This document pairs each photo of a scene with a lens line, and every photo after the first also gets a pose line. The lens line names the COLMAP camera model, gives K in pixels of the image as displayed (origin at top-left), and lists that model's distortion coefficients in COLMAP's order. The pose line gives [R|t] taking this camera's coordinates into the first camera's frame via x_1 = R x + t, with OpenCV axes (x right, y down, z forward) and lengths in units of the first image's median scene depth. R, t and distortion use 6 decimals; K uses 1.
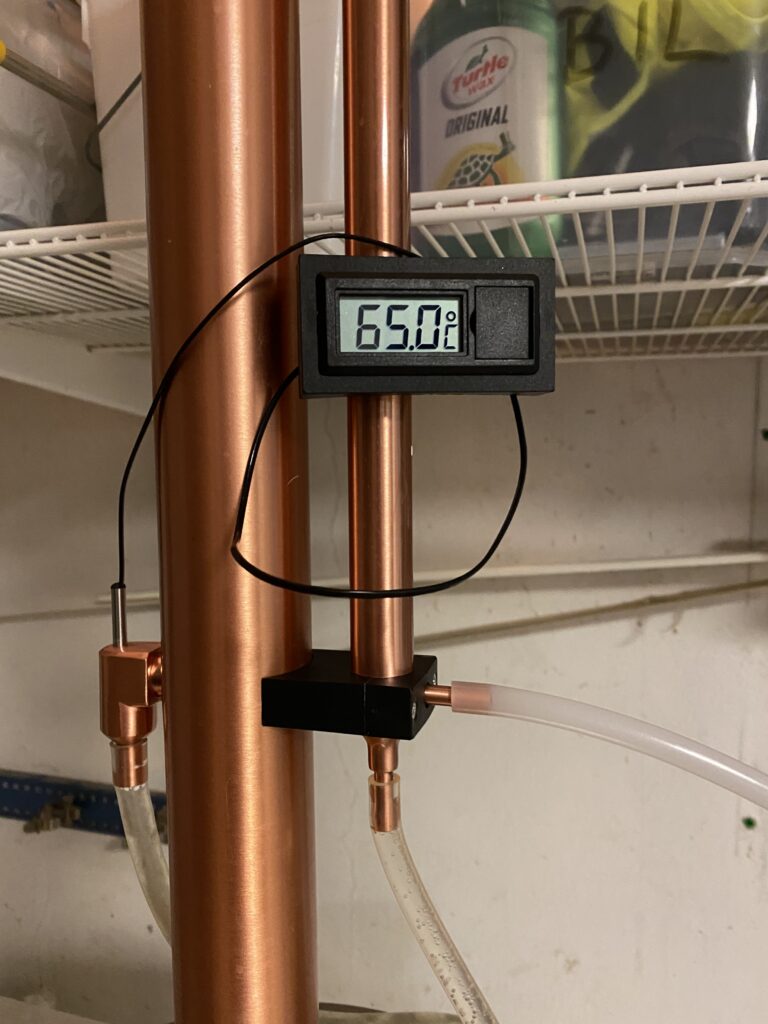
lens RADIAL K [[797.3, 0, 384.0], [0, 797.3, 512.0], [0, 0, 1]] dist [0.003446, 0.001737]
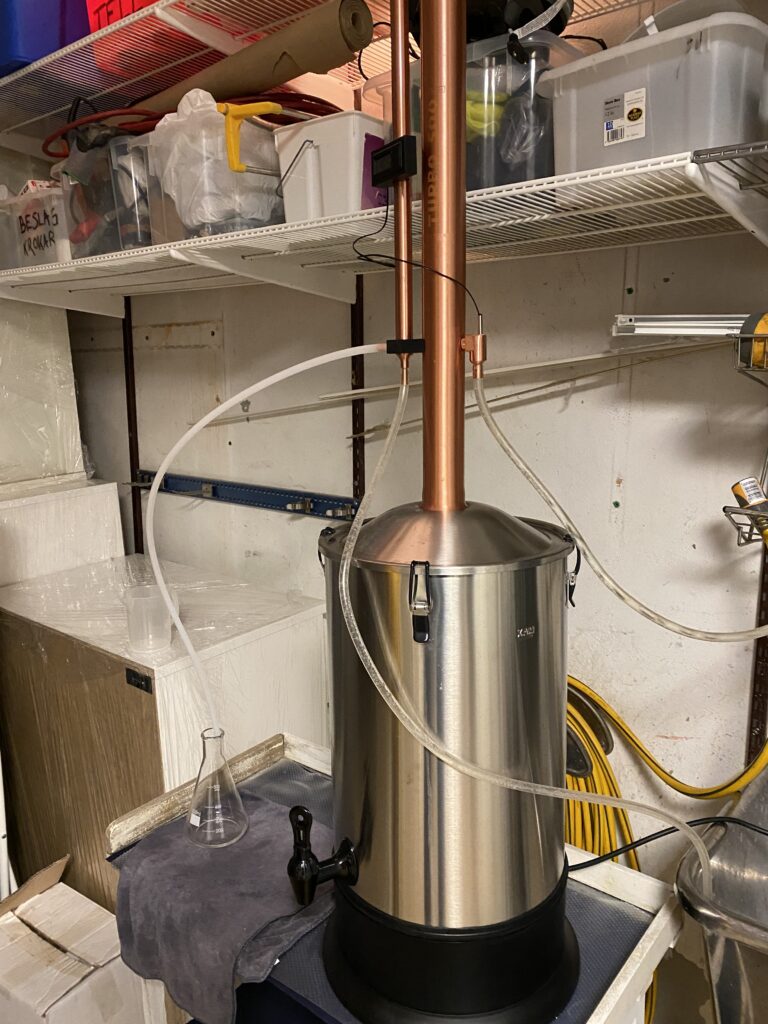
lens RADIAL K [[797.3, 0, 384.0], [0, 797.3, 512.0], [0, 0, 1]] dist [0.003446, 0.001737]
pose [[0.925427, 0.053818, -0.375084, 0.650628], [-0.012871, 0.993756, 0.110831, 0.204811], [0.378707, -0.097738, 0.920342, -0.920151]]
